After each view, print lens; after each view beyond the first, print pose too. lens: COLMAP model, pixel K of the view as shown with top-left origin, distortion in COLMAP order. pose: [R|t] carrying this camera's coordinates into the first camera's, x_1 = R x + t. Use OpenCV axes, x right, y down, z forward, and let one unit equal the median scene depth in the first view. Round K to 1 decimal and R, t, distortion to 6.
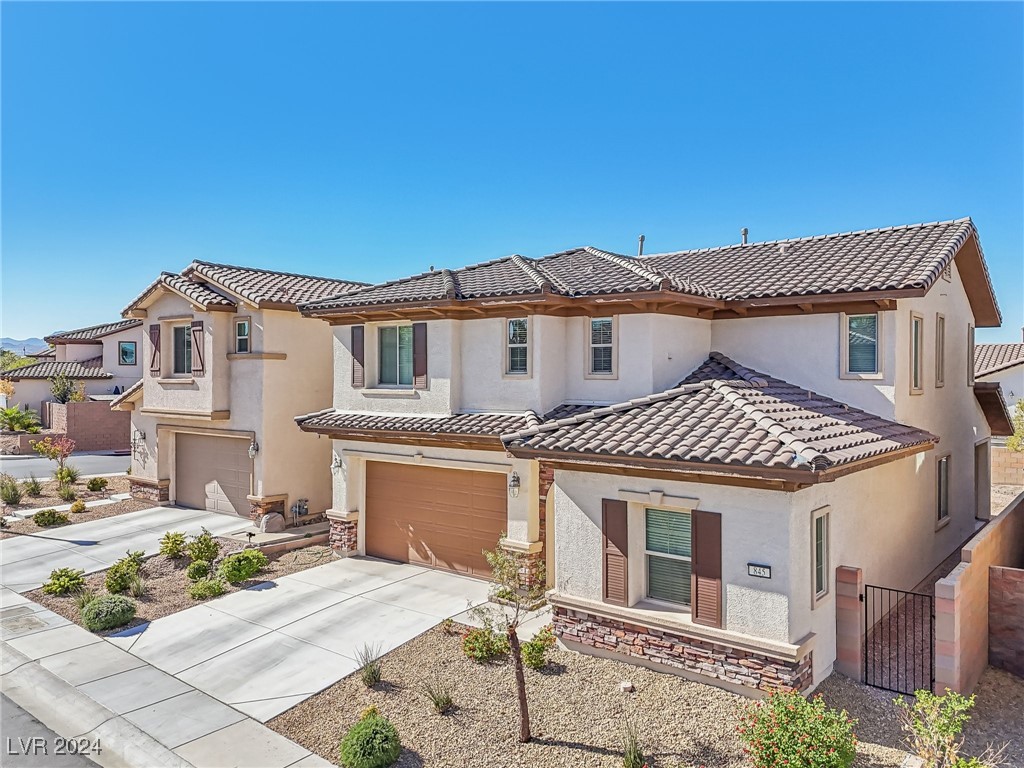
lens RADIAL K [[776.2, 0, 507.2], [0, 776.2, 374.3], [0, 0, 1]] dist [0.063453, -0.044733]
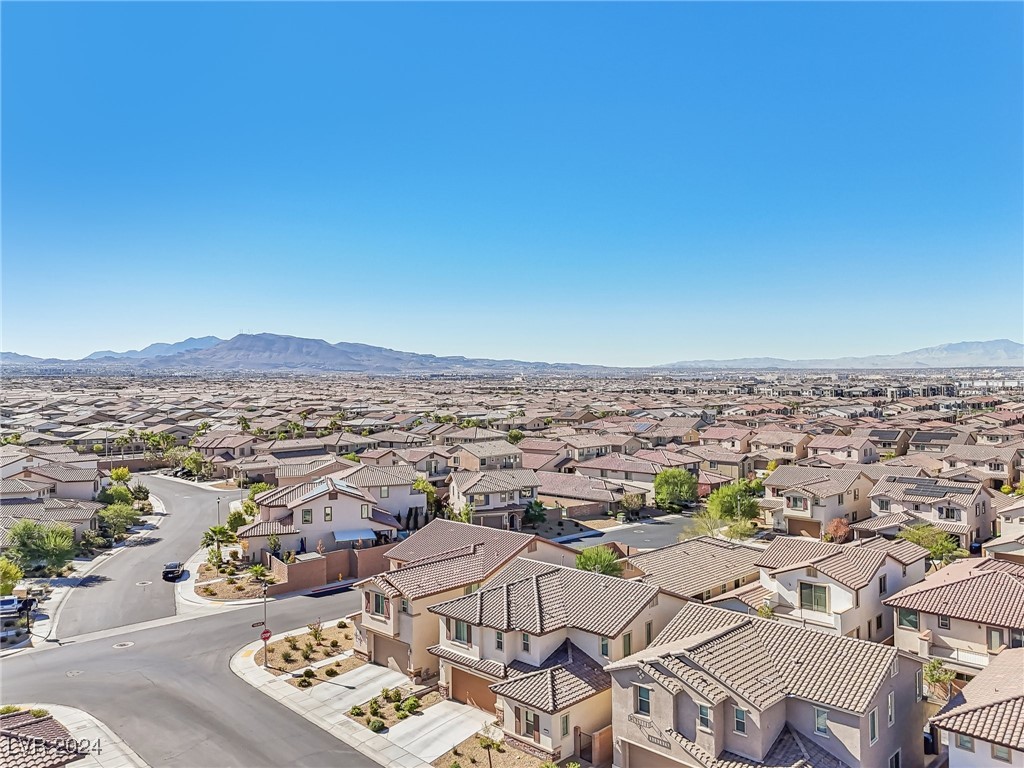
lens RADIAL K [[776.2, 0, 510.6], [0, 776.2, 373.1], [0, 0, 1]] dist [0.063453, -0.044733]
pose [[0.995514, -0.015789, -0.093288, 0.371936], [0.015150, 0.999857, -0.007563, -1.098244], [0.093394, 0.006115, 0.995610, -2.156179]]
